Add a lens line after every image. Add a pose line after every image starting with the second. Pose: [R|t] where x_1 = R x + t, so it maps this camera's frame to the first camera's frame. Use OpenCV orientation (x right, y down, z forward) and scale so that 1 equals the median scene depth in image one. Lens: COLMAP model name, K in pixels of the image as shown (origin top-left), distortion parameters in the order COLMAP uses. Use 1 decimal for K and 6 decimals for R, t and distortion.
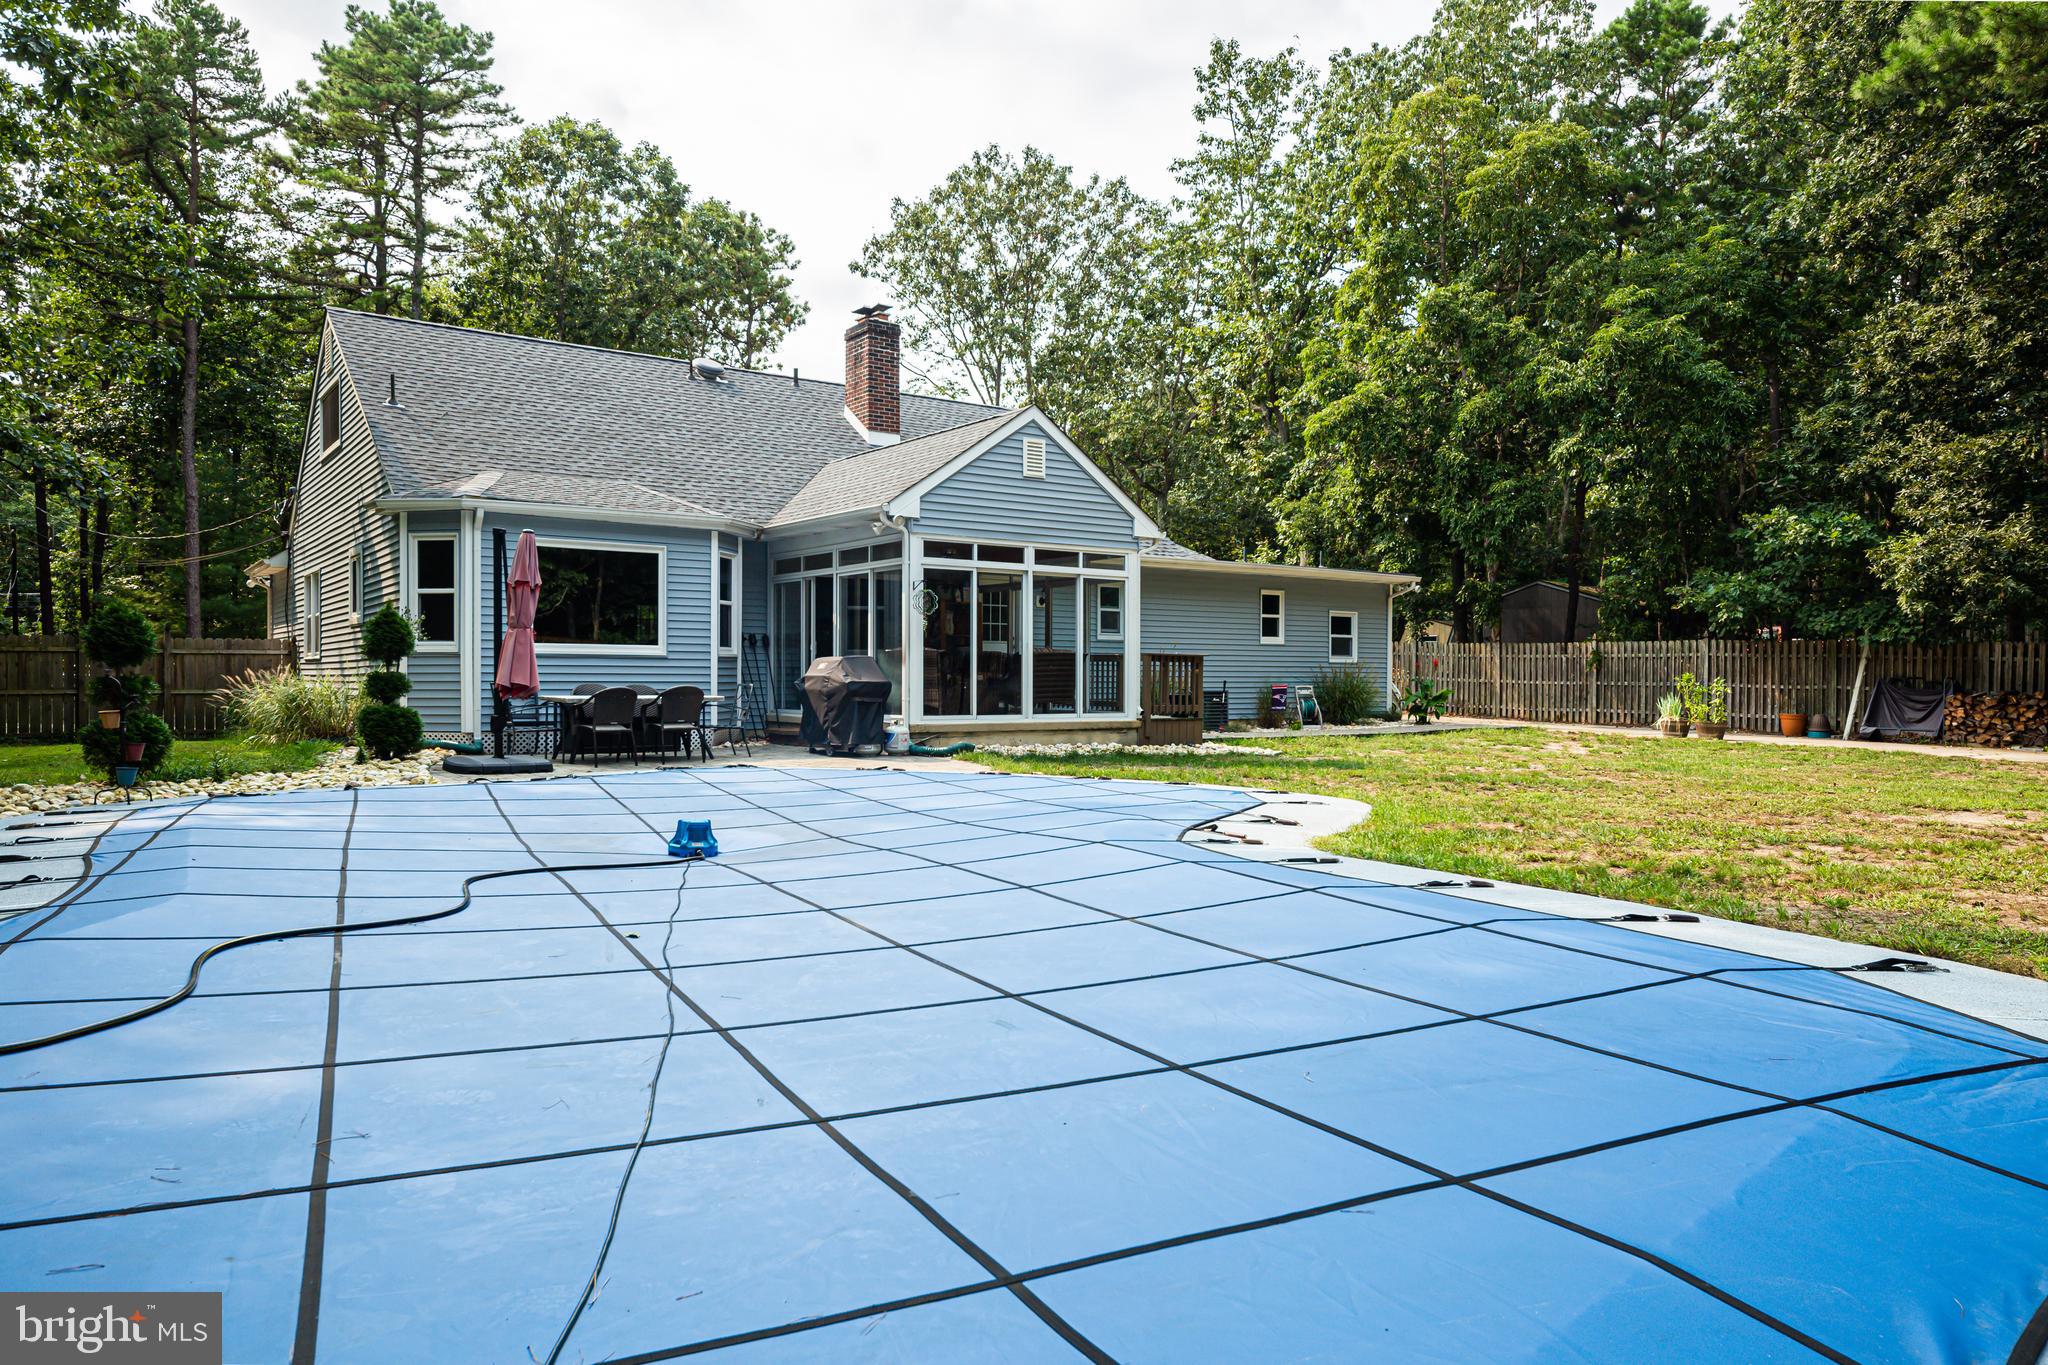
lens RADIAL K [[1336.0, 0, 1024.0], [0, 1336.0, 682.5], [0, 0, 1]] dist [0.002972, 0.001038]
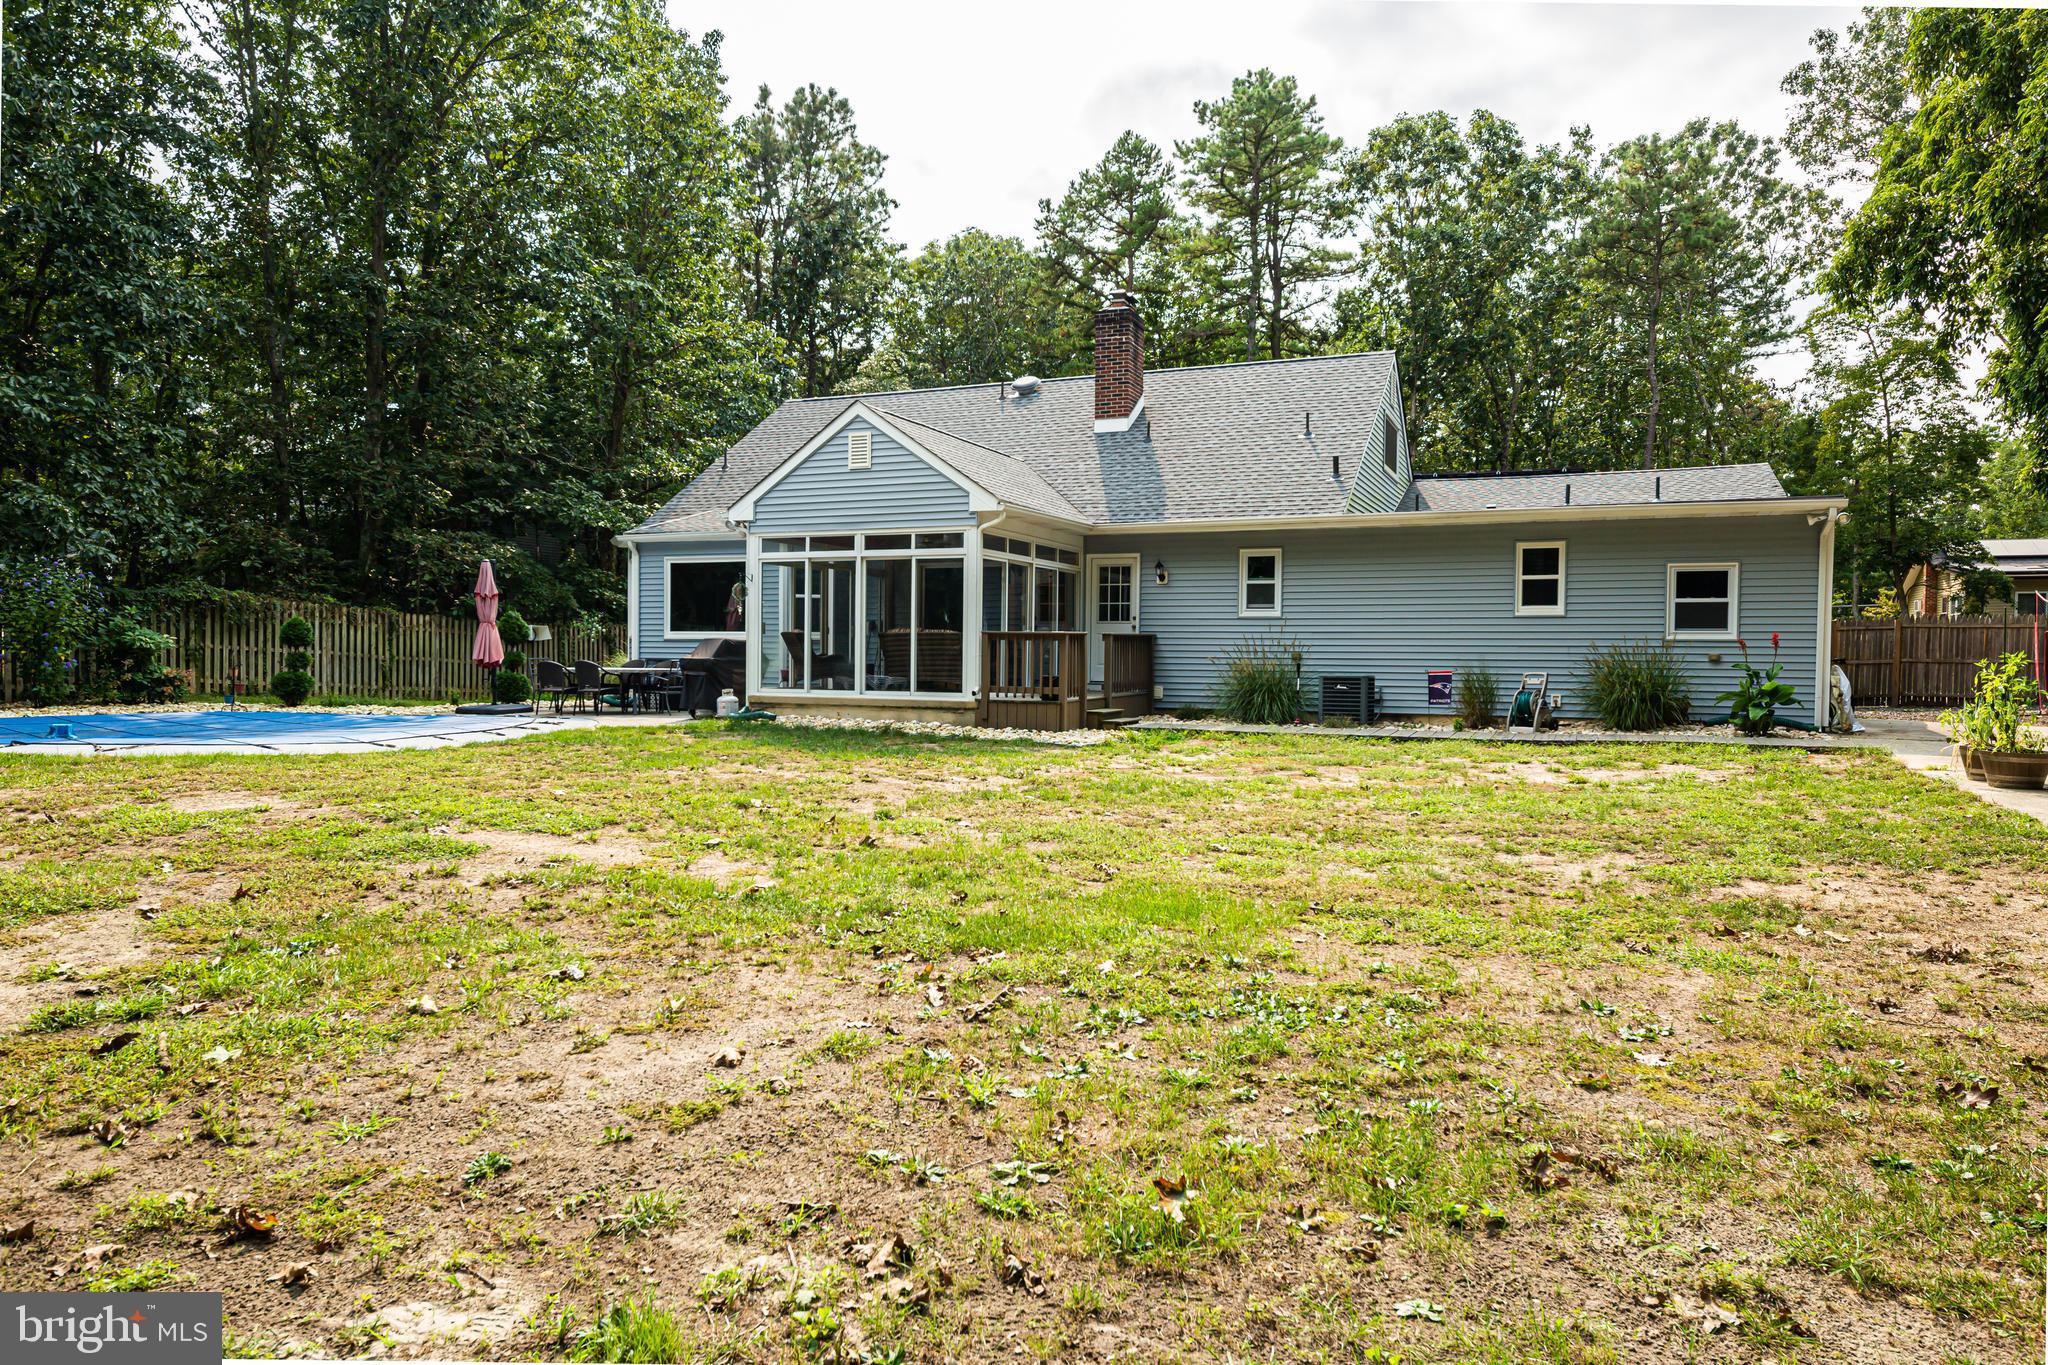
lens RADIAL K [[1336.0, 0, 1024.0], [0, 1336.0, 682.5], [0, 0, 1]] dist [0.002972, 0.001038]
pose [[0.518295, 0.016671, -0.855039, 0.940169], [-0.009796, 0.999860, 0.013557, 0.001243], [0.855146, 0.001349, 0.518386, 0.532250]]
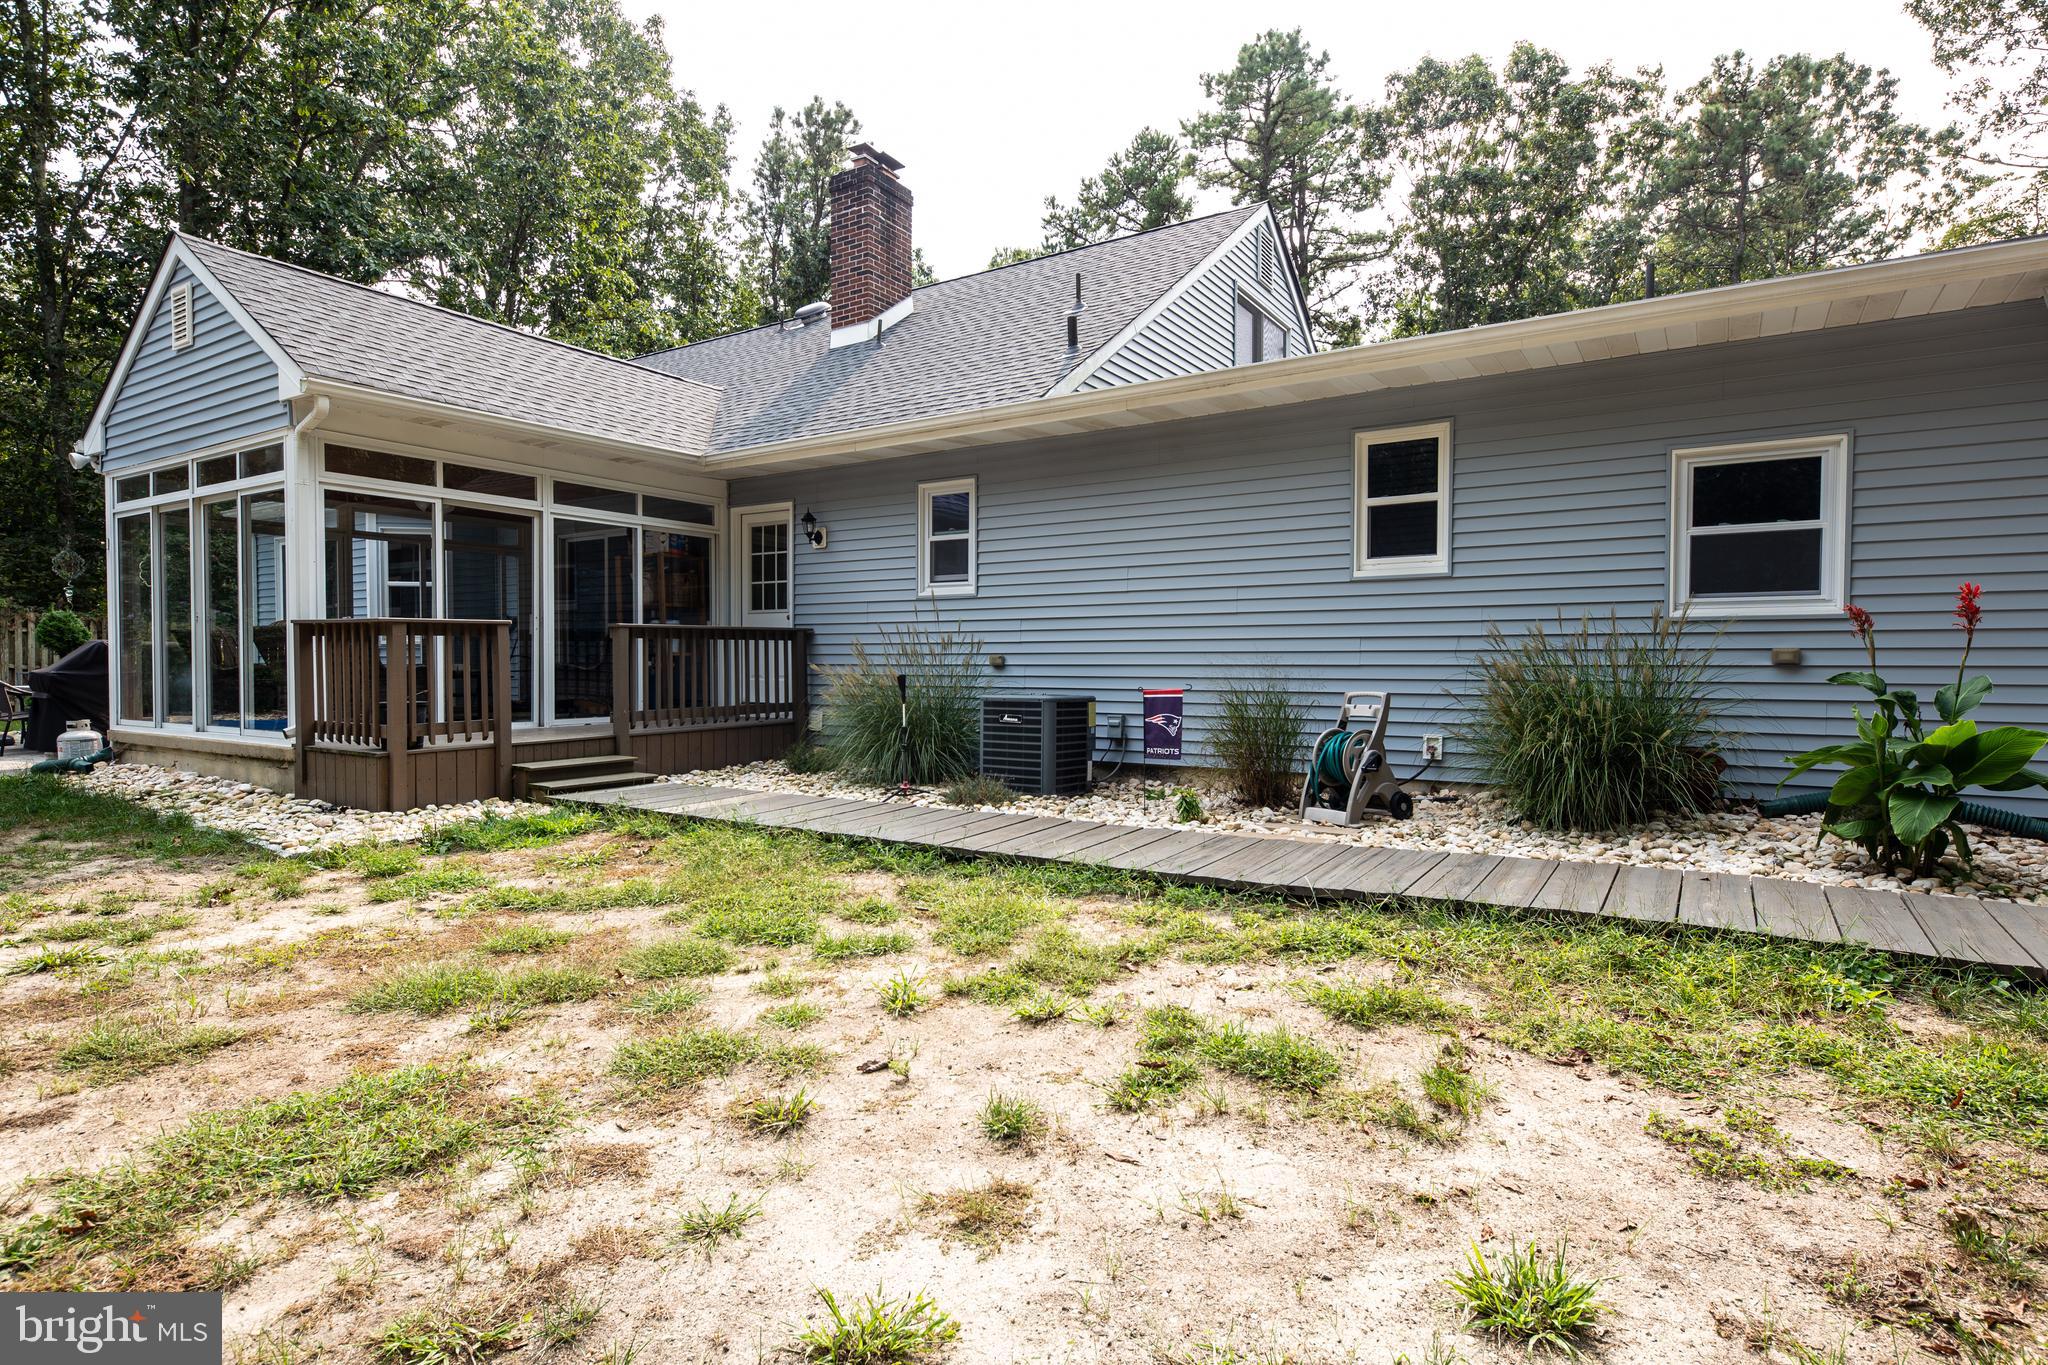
lens RADIAL K [[1055.3, 0, 1024.0], [0, 1055.3, 682.5], [0, 0, 1]] dist [0.022058, -0.012900]
pose [[0.366691, 0.012242, -0.930262, 0.589263], [-0.003267, 0.999924, 0.011871, -0.003677], [0.930337, -0.001314, 0.366703, 1.124458]]
